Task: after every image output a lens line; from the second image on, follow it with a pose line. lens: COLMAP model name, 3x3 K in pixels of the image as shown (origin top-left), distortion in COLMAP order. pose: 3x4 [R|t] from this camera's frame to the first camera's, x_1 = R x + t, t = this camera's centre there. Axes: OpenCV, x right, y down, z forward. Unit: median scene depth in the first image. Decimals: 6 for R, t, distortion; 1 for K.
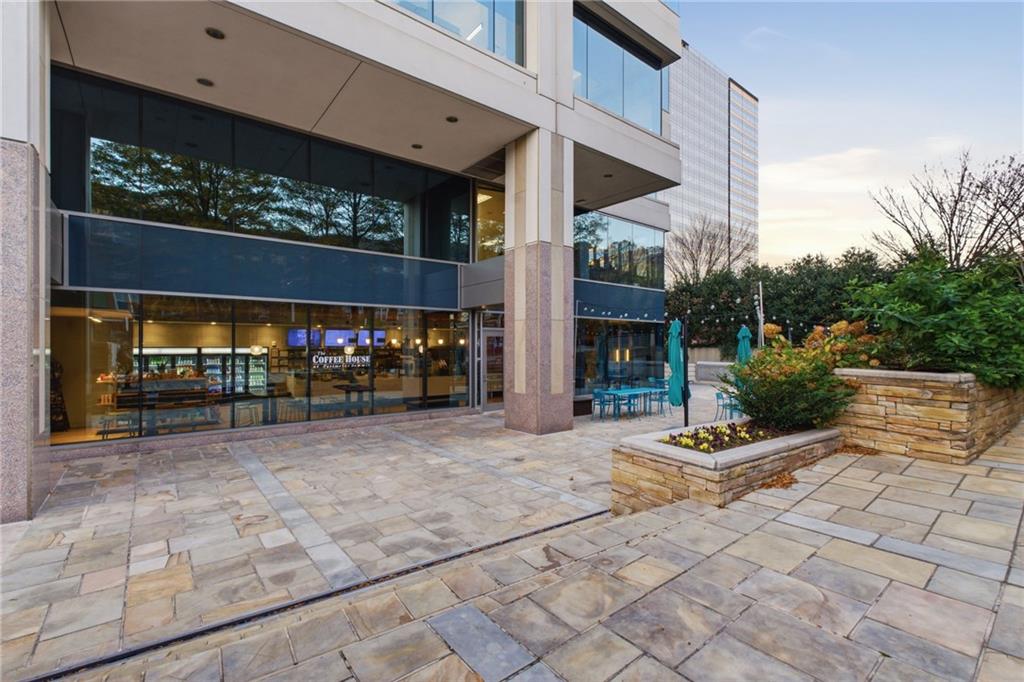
lens RADIAL K [[459.4, 0, 512.0], [0, 459.4, 341.0], [0, 0, 1]] dist [-0.000401, -0.000066]
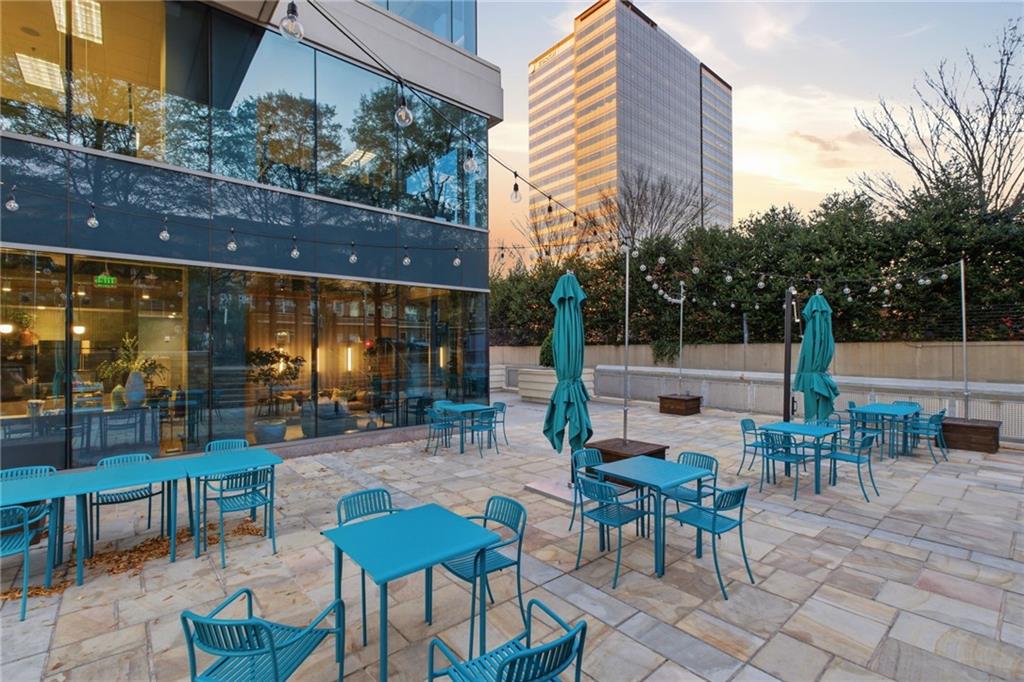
lens RADIAL K [[459.4, 0, 512.0], [0, 459.4, 341.0], [0, 0, 1]] dist [-0.000401, -0.000066]
pose [[0.999411, -0.003860, 0.034113, 0.234958], [0.004015, 0.999982, -0.004482, 0.012909], [-0.034095, 0.004616, 0.999408, 0.331079]]
